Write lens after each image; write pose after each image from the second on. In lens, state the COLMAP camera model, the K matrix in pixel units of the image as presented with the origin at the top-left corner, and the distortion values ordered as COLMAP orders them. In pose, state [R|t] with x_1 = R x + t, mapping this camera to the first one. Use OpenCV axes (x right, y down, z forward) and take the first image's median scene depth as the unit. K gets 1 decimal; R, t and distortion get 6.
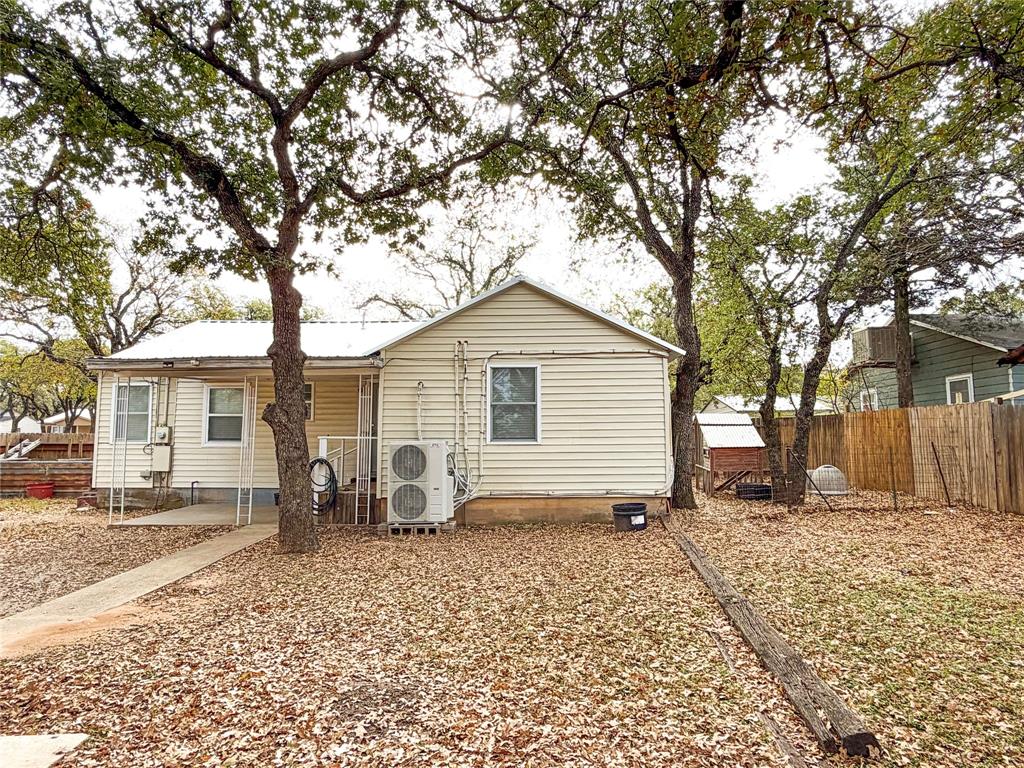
lens RADIAL K [[601.3, 0, 511.7], [0, 601.3, 385.9], [0, 0, 1]] dist [-0.001705, -0.000242]
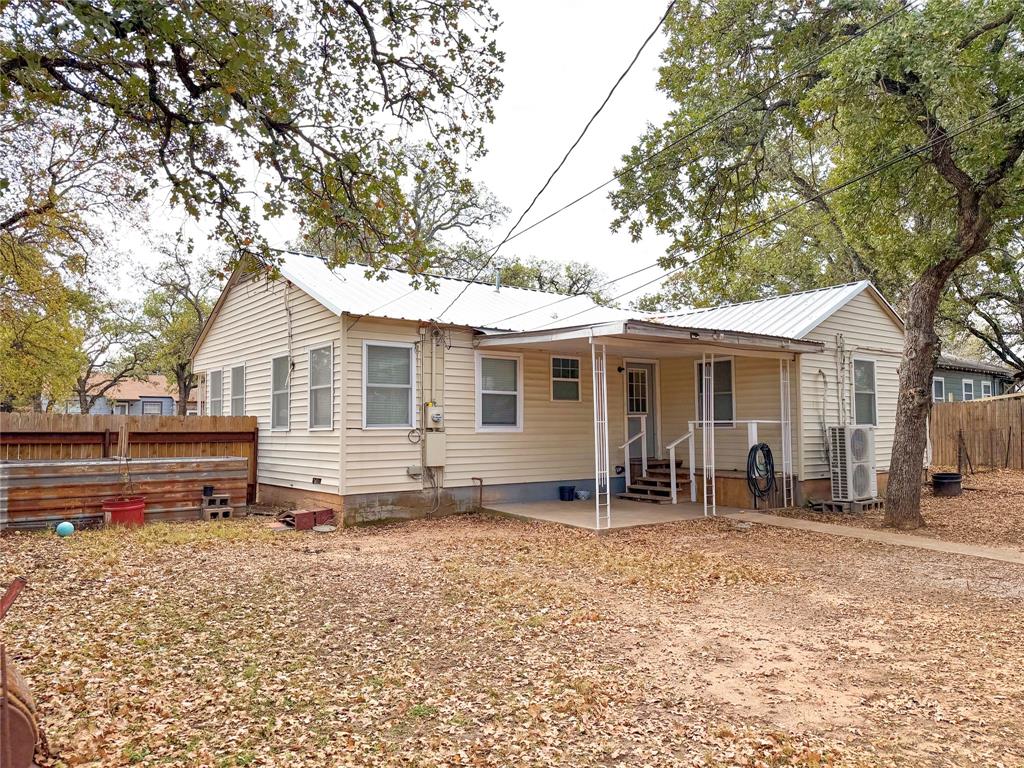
lens RADIAL K [[721.6, 0, 511.4], [0, 721.6, 384.3], [0, 0, 1]] dist [0.001738, 0.000046]
pose [[0.782276, 0.037093, 0.621826, -1.052997], [-0.054097, 0.998500, 0.008495, 0.029670], [-0.620578, -0.040284, 0.783109, 0.258501]]
